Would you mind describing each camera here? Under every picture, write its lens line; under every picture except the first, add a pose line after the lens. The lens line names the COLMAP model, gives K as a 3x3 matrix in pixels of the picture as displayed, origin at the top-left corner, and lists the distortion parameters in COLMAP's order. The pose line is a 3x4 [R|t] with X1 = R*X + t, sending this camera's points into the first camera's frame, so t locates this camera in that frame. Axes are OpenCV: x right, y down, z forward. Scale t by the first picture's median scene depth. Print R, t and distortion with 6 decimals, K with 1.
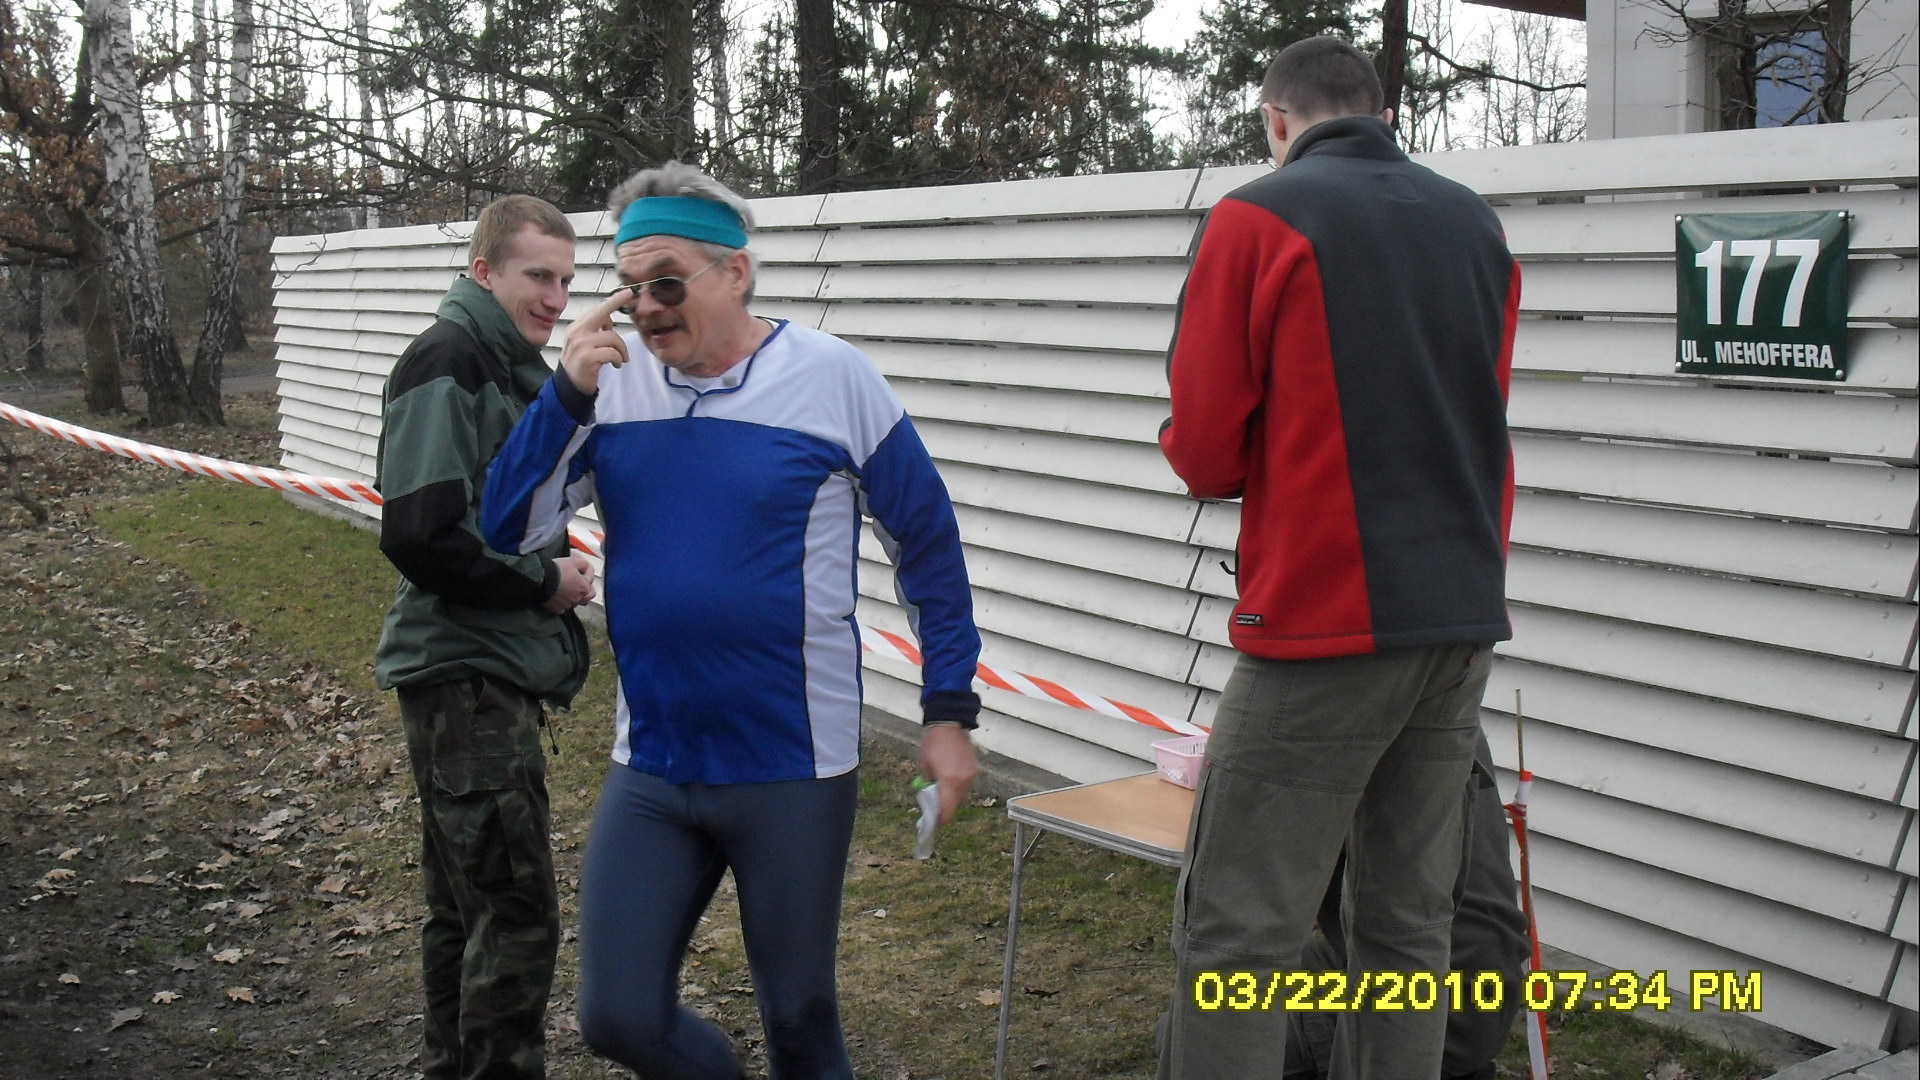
lens RADIAL K [[2189.3, 0, 941.1], [0, 2189.3, 548.8], [0, 0, 1]] dist [-0.121752, 0.000000]
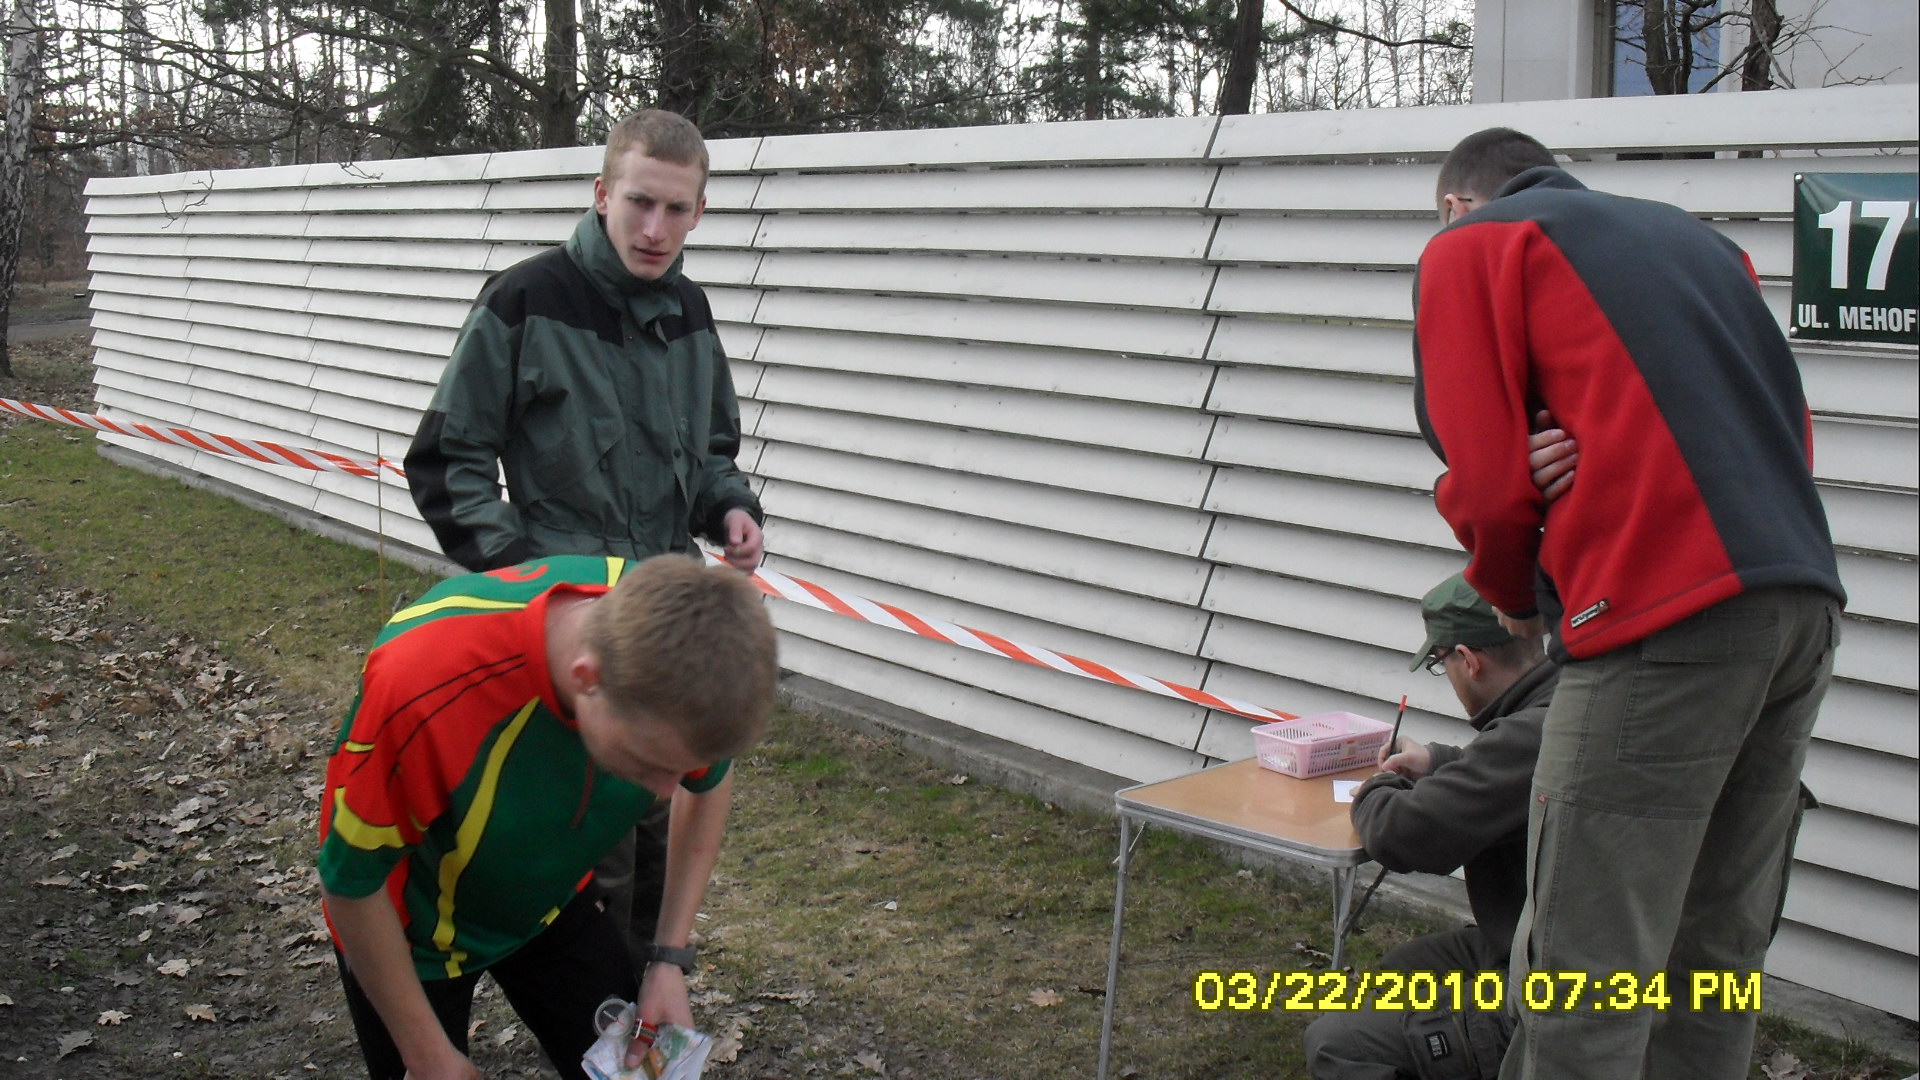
lens RADIAL K [[2189.3, 0, 960.3], [0, 2189.3, 550.3], [0, 0, 1]] dist [-0.121752, 0.000000]
pose [[0.993533, -0.003835, 0.113483, -0.102282], [0.001232, 0.999735, 0.023004, -0.007077], [-0.113541, -0.022716, 0.993274, 0.067026]]
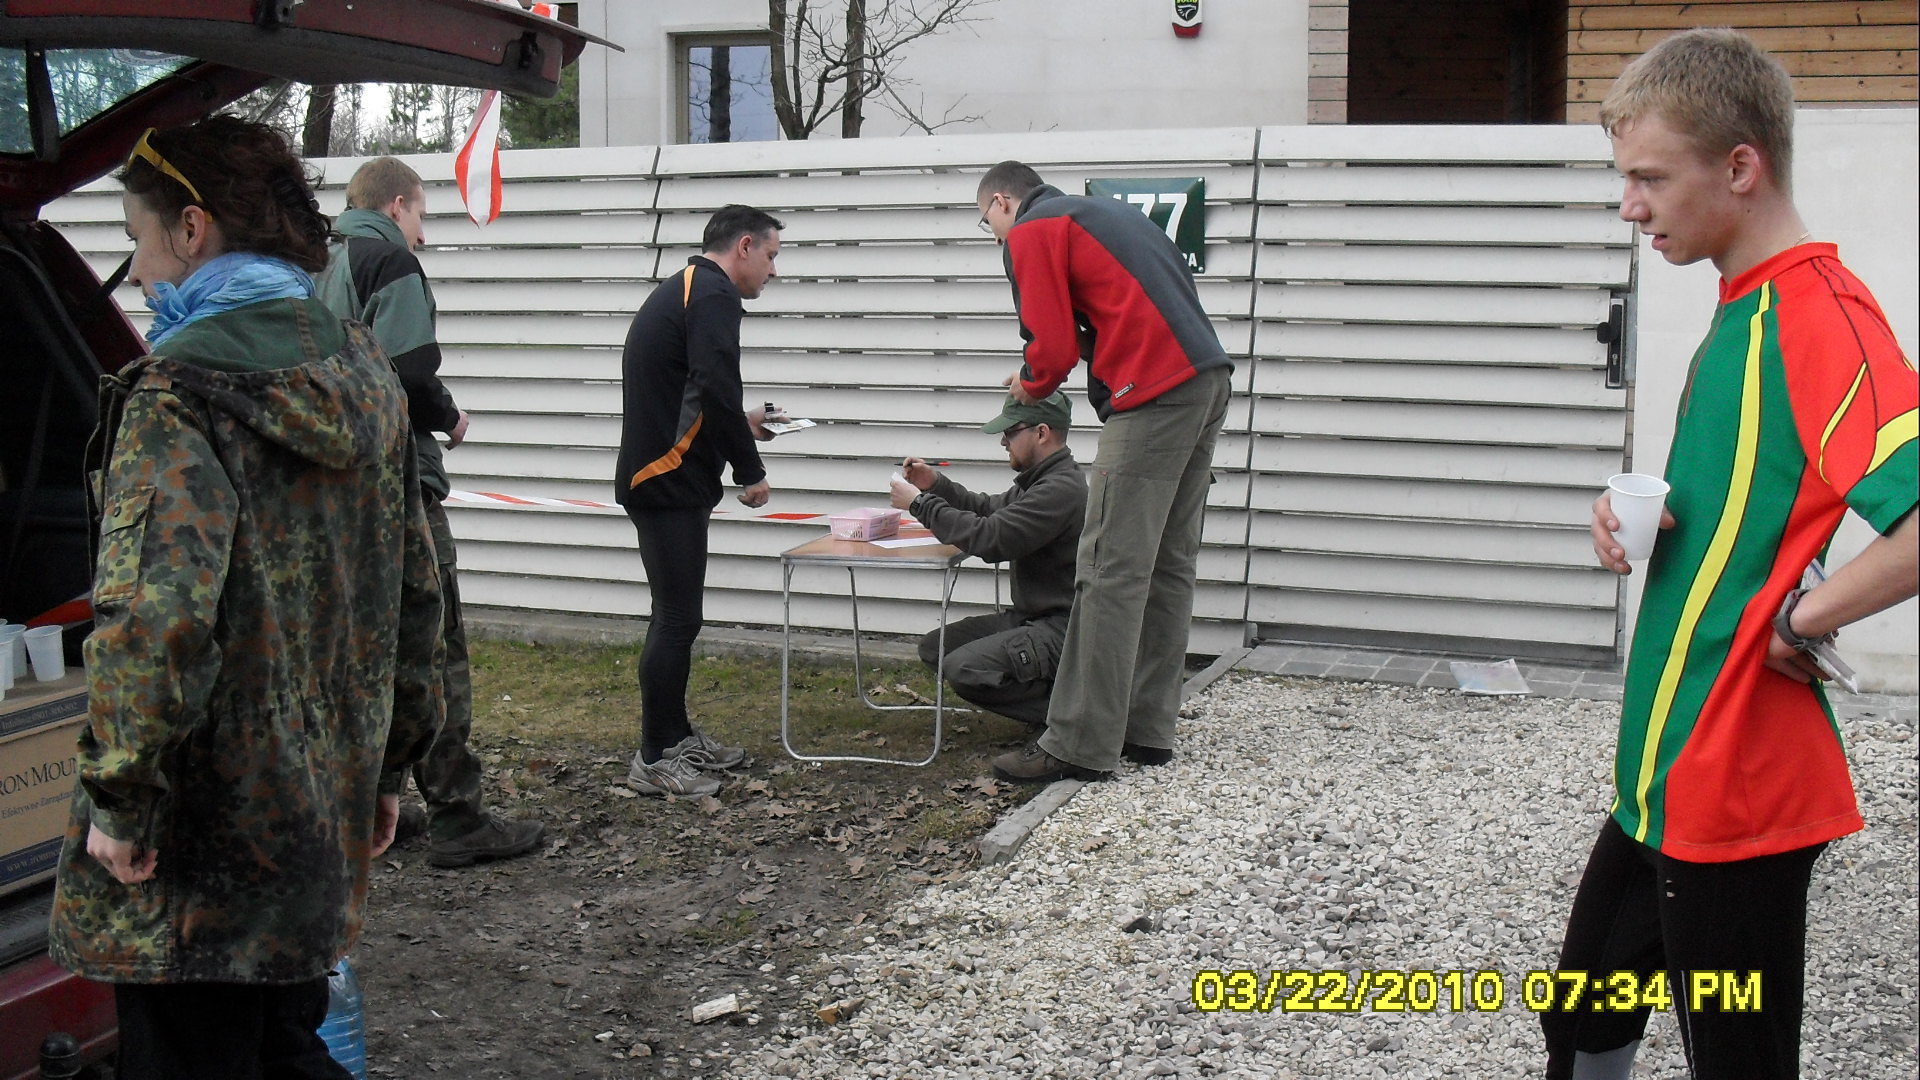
lens RADIAL K [[2189.3, 0, 952.6], [0, 2189.3, 521.8], [0, 0, 1]] dist [-0.121752, 0.000000]
pose [[0.800660, -0.067177, 0.595341, -0.577811], [0.071802, 0.997291, 0.015967, 0.057548], [-0.594800, 0.029962, 0.803315, -0.224512]]
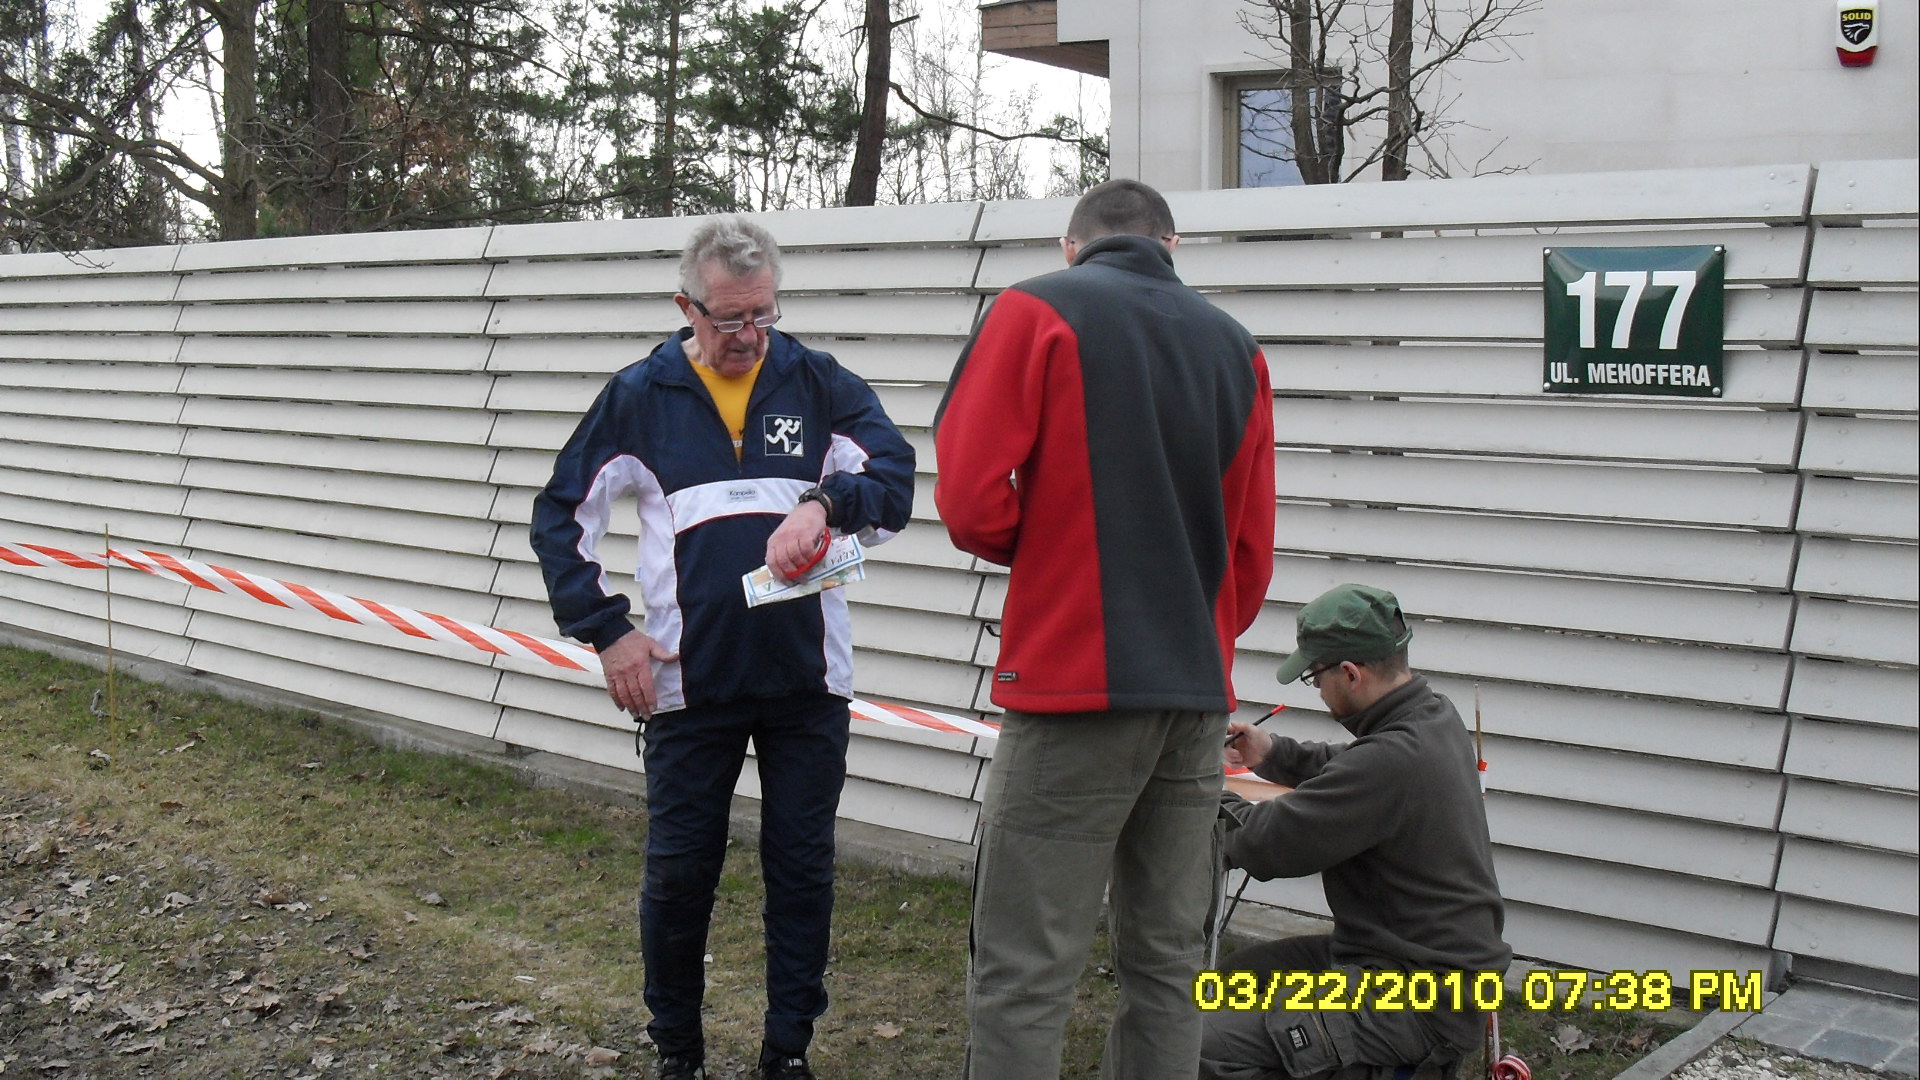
lens RADIAL K [[2189.3, 0, 967.9], [0, 2189.3, 545.2], [0, 0, 1]] dist [-0.121752, 0.000000]
pose [[0.950067, -0.025863, 0.310973, -0.210697], [0.033321, 0.999270, -0.018692, 0.004856], [-0.310262, 0.028120, 0.950235, 0.035834]]
